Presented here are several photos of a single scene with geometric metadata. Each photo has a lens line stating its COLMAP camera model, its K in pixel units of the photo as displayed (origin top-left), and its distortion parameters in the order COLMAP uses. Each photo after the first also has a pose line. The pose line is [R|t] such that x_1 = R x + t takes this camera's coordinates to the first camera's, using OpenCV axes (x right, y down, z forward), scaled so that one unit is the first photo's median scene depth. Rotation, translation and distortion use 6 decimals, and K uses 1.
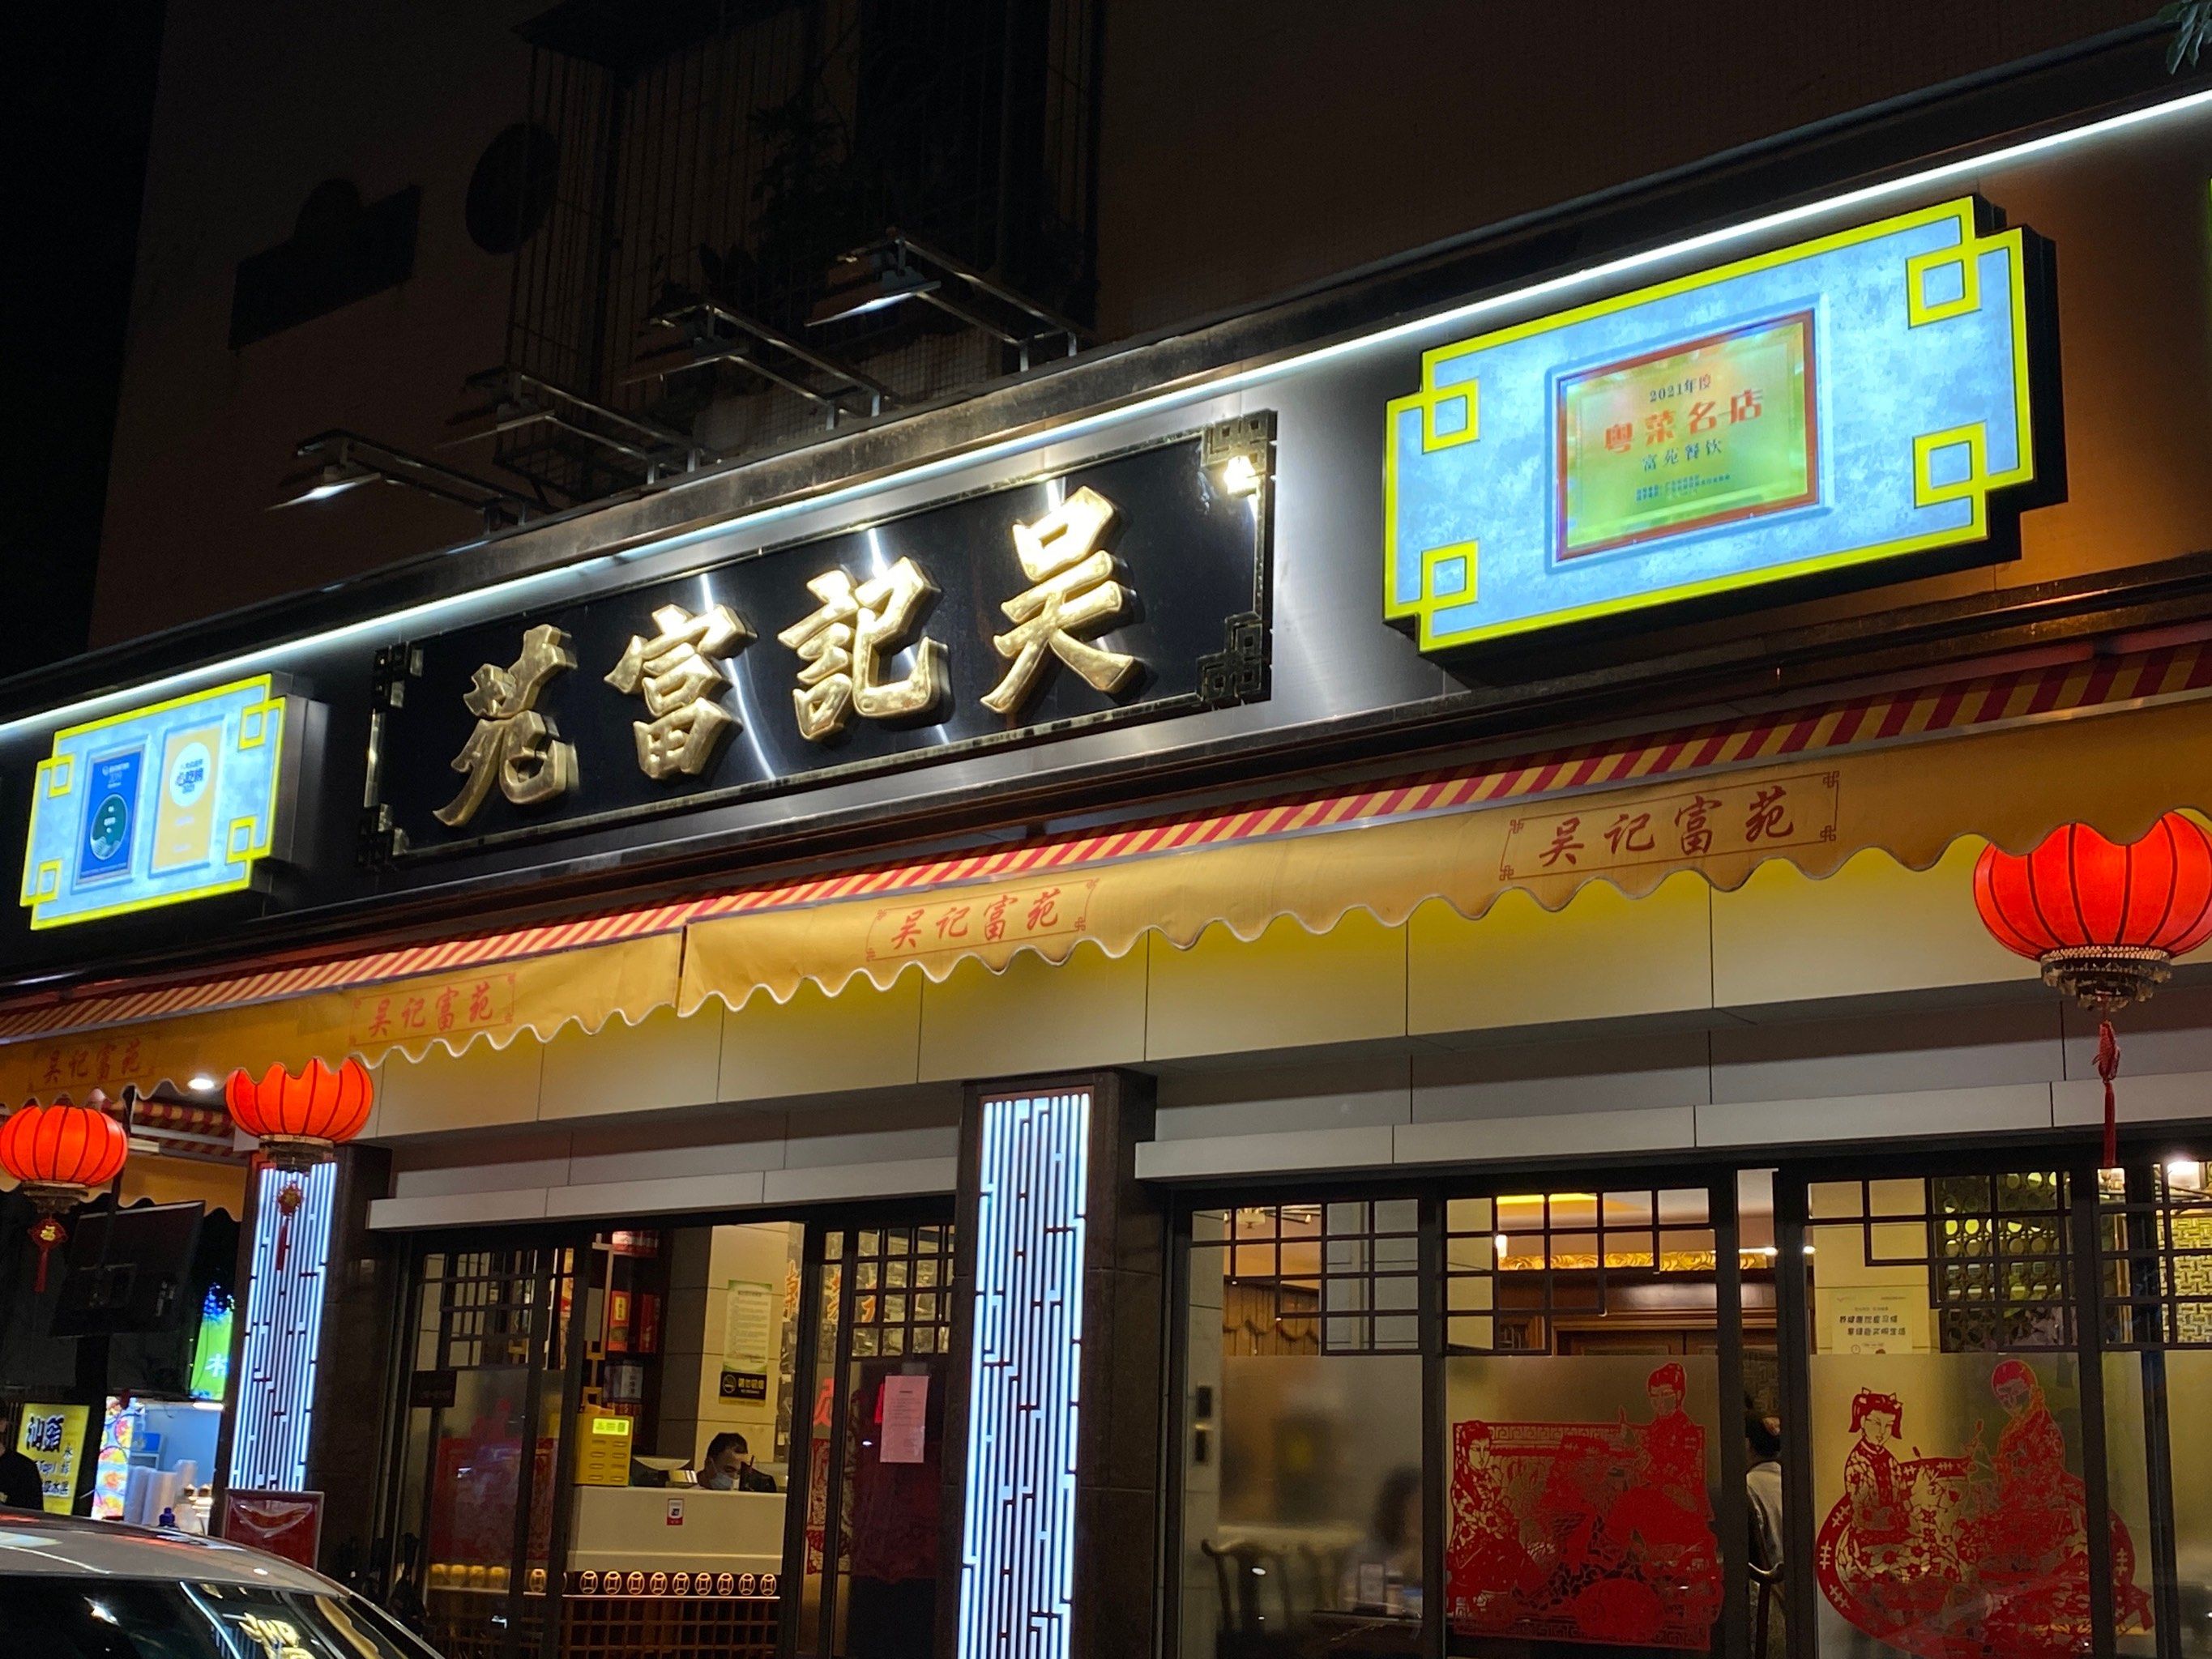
lens RADIAL K [[2832.3, 0, 1106.0], [0, 2832.3, 829.5], [0, 0, 1]] dist [0.124526, -0.430951]
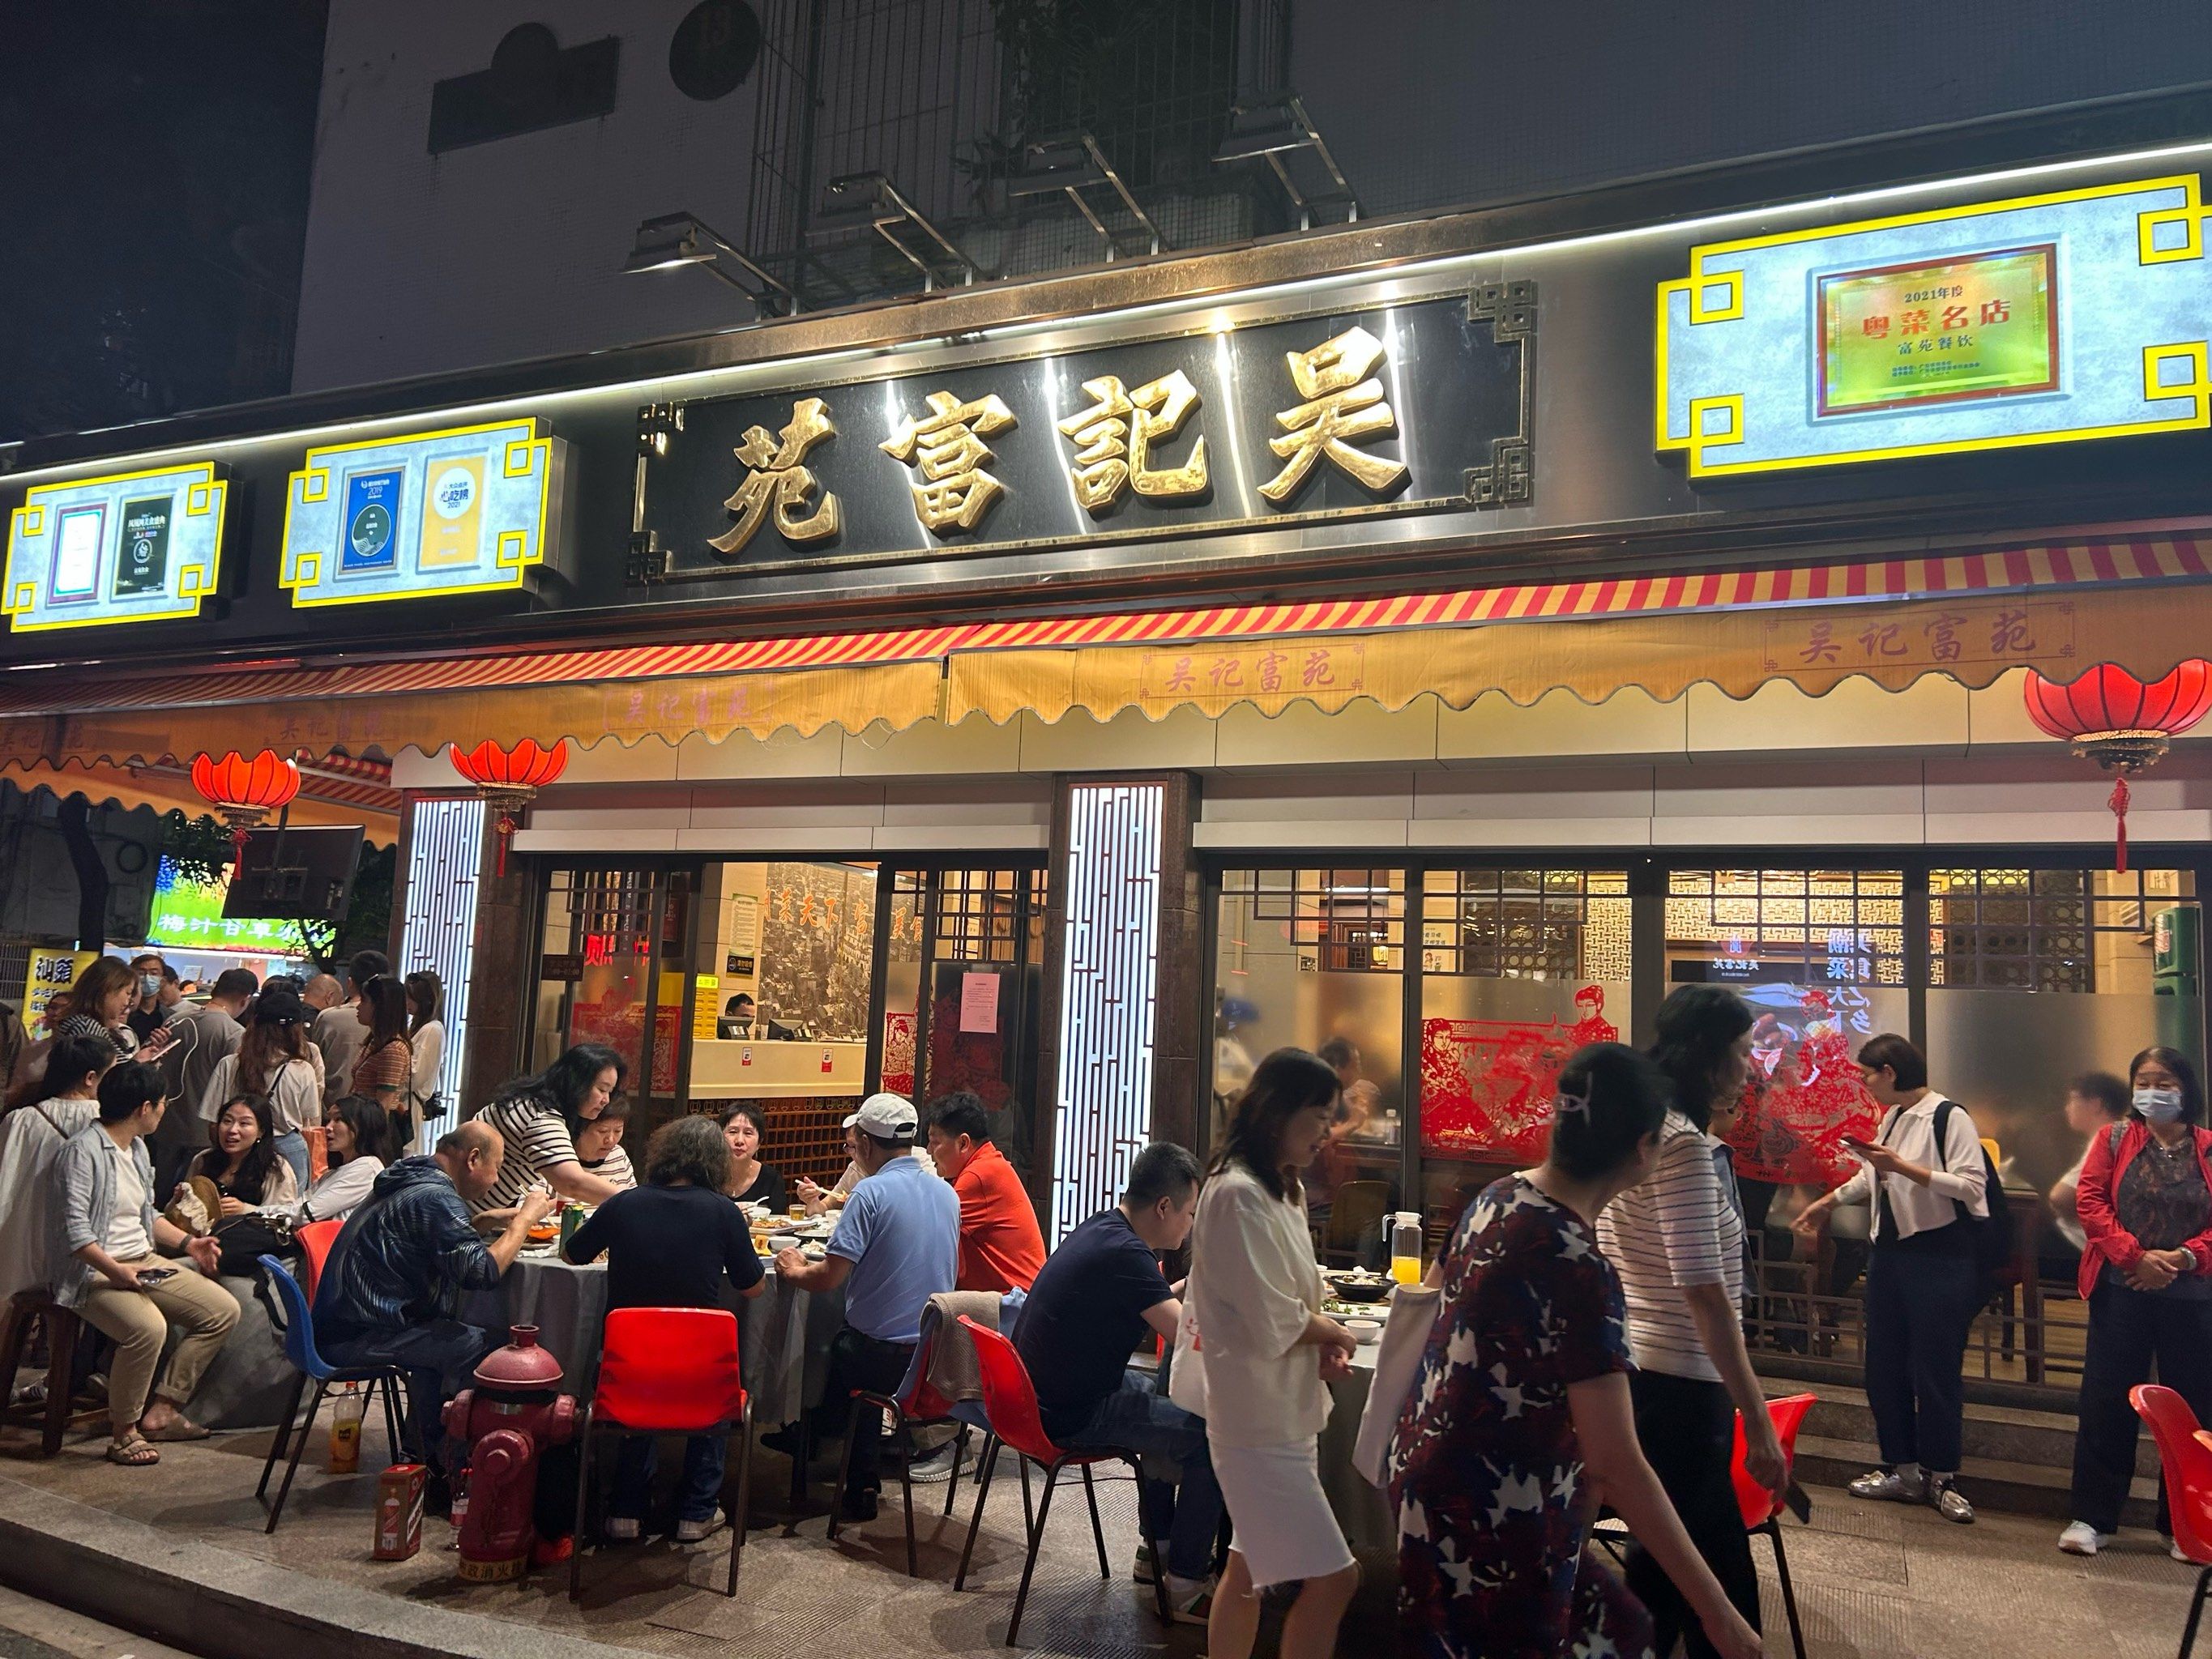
lens RADIAL K [[1638.4, 0, 1107.3], [0, 1638.4, 866.3], [0, 0, 1]] dist [0.069636, -0.093007]
pose [[0.961261, 0.038233, 0.272976, -0.261824], [-0.077378, 0.987941, 0.134107, 0.025488], [-0.264556, -0.150034, 0.952628, 0.225764]]
